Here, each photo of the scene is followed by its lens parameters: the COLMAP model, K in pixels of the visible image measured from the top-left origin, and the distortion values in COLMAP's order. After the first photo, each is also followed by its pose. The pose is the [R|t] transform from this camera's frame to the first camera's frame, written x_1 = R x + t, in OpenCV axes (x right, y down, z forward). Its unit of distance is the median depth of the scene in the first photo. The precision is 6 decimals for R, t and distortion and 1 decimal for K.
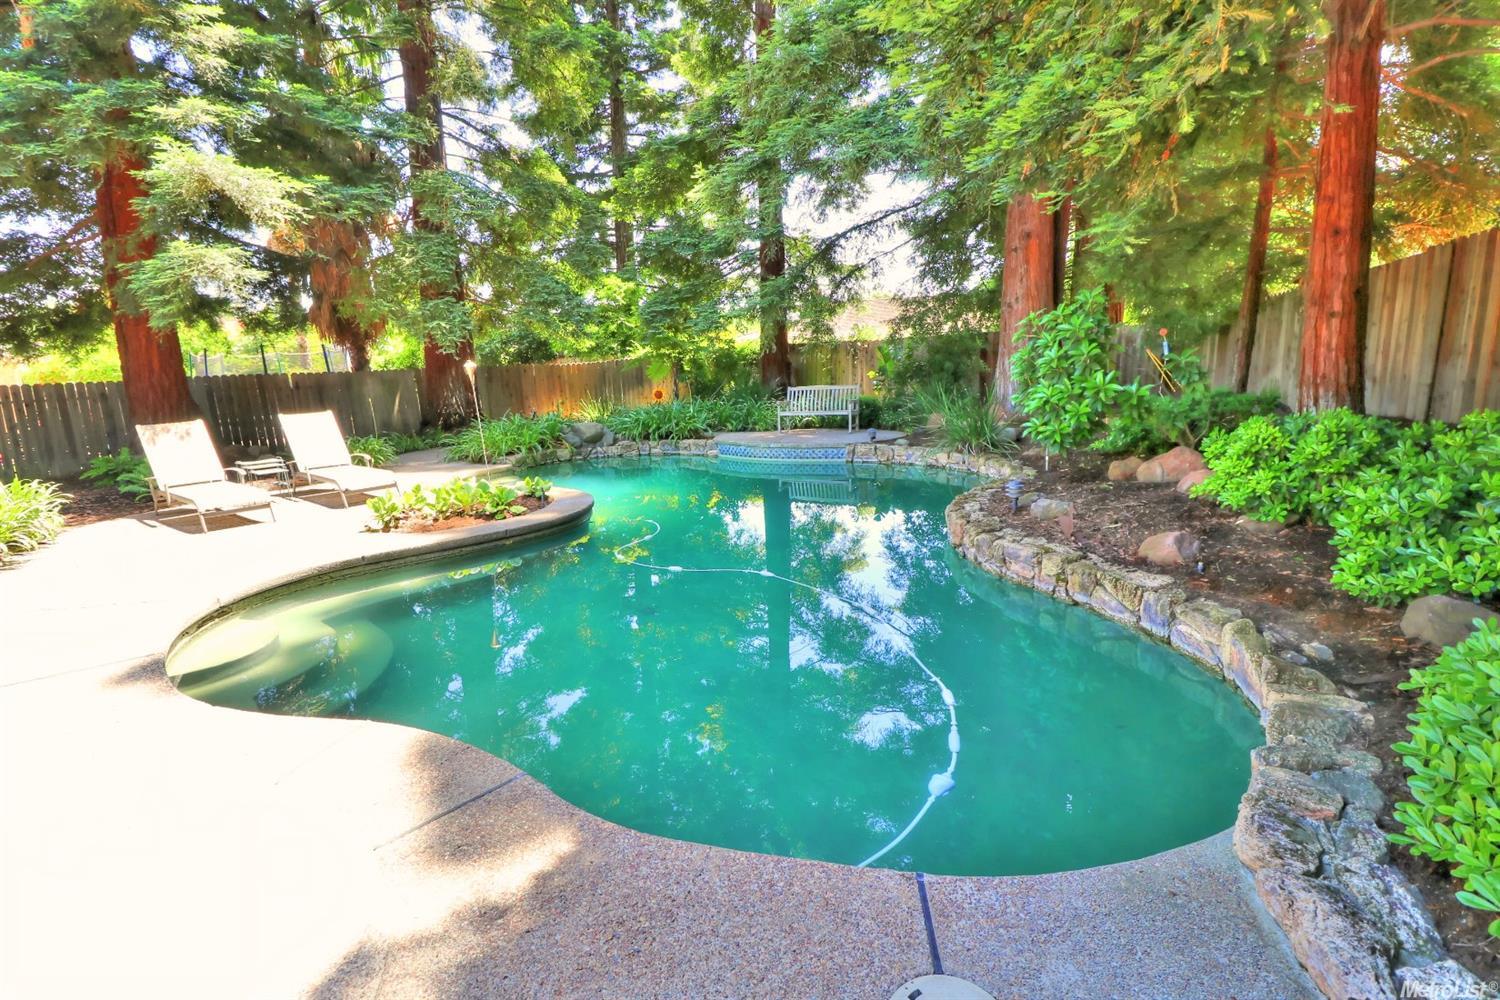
lens RADIAL K [[705.5, 0, 739.4], [0, 705.5, 495.5], [0, 0, 1]] dist [-0.007189, -0.008696]
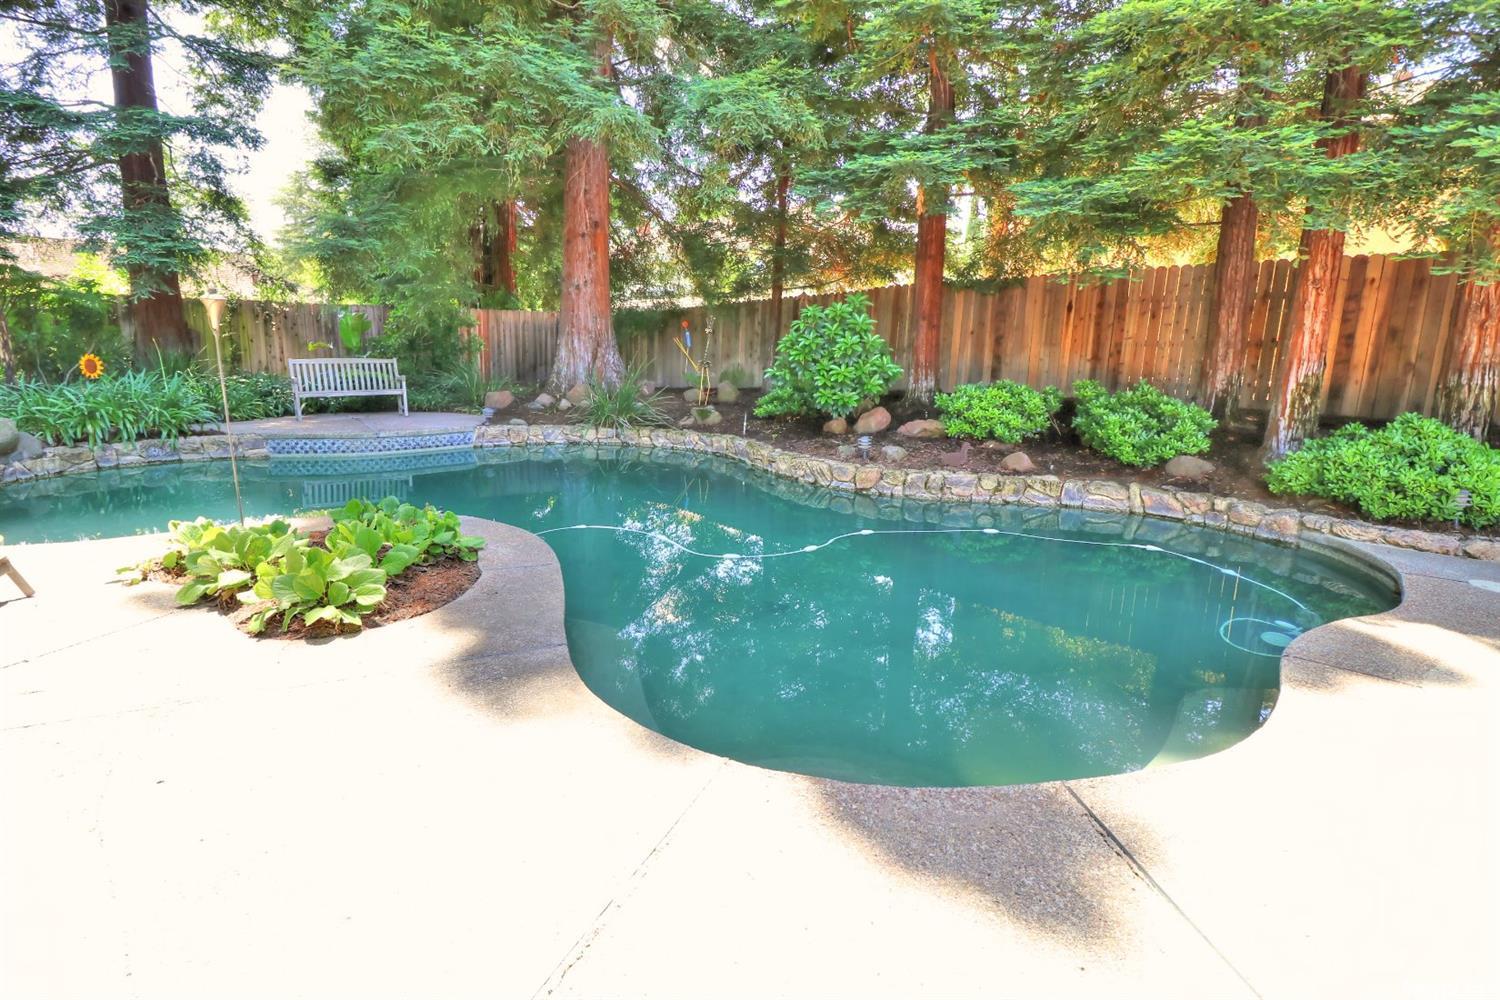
lens RADIAL K [[705.5, 0, 742.6], [0, 705.5, 497.2], [0, 0, 1]] dist [-0.007189, -0.008696]
pose [[0.453633, -0.141296, 0.879916, -0.387648], [0.114866, 0.988386, 0.099496, -0.028840], [-0.883755, 0.055938, 0.464594, 0.248347]]
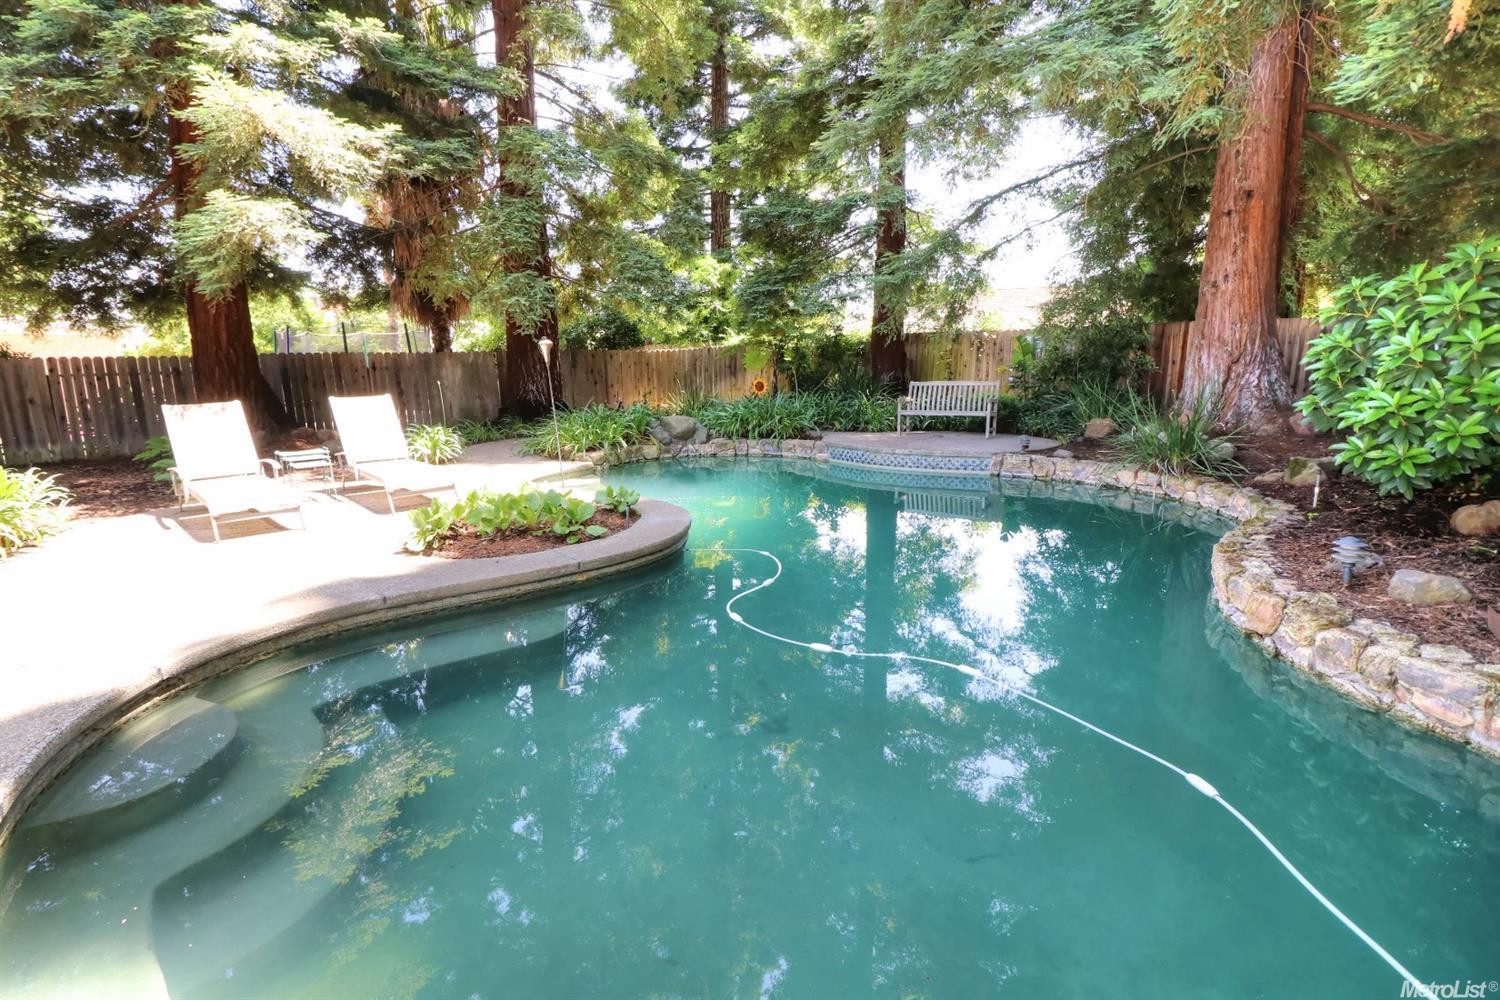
lens RADIAL K [[705.5, 0, 734.4], [0, 705.5, 491.8], [0, 0, 1]] dist [-0.007189, -0.008696]
pose [[0.992513, 0.043771, -0.114028, -0.039923], [-0.043202, 0.999038, 0.007461, -0.017822], [0.114245, -0.002479, 0.993449, 0.129683]]
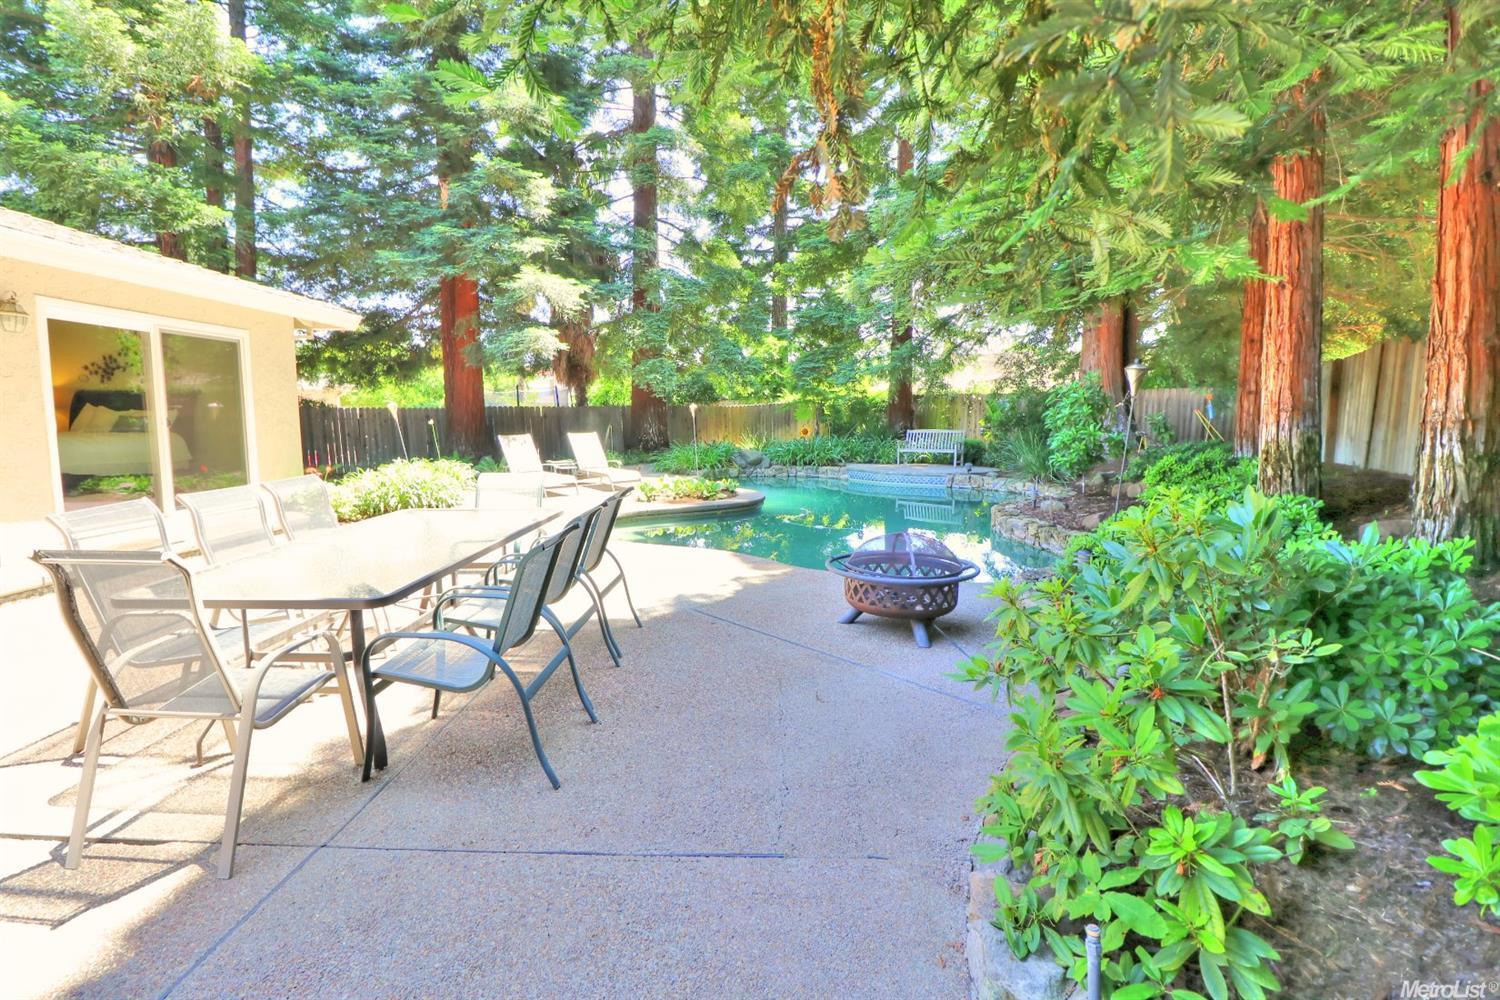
lens RADIAL K [[705.5, 0, 726.5], [0, 705.5, 498.6], [0, 0, 1]] dist [-0.007189, -0.008696]
pose [[0.978269, 0.056801, -0.199408, 0.010810], [-0.067494, 0.996601, -0.047235, 0.052004], [0.196047, 0.059668, 0.978778, -0.299600]]
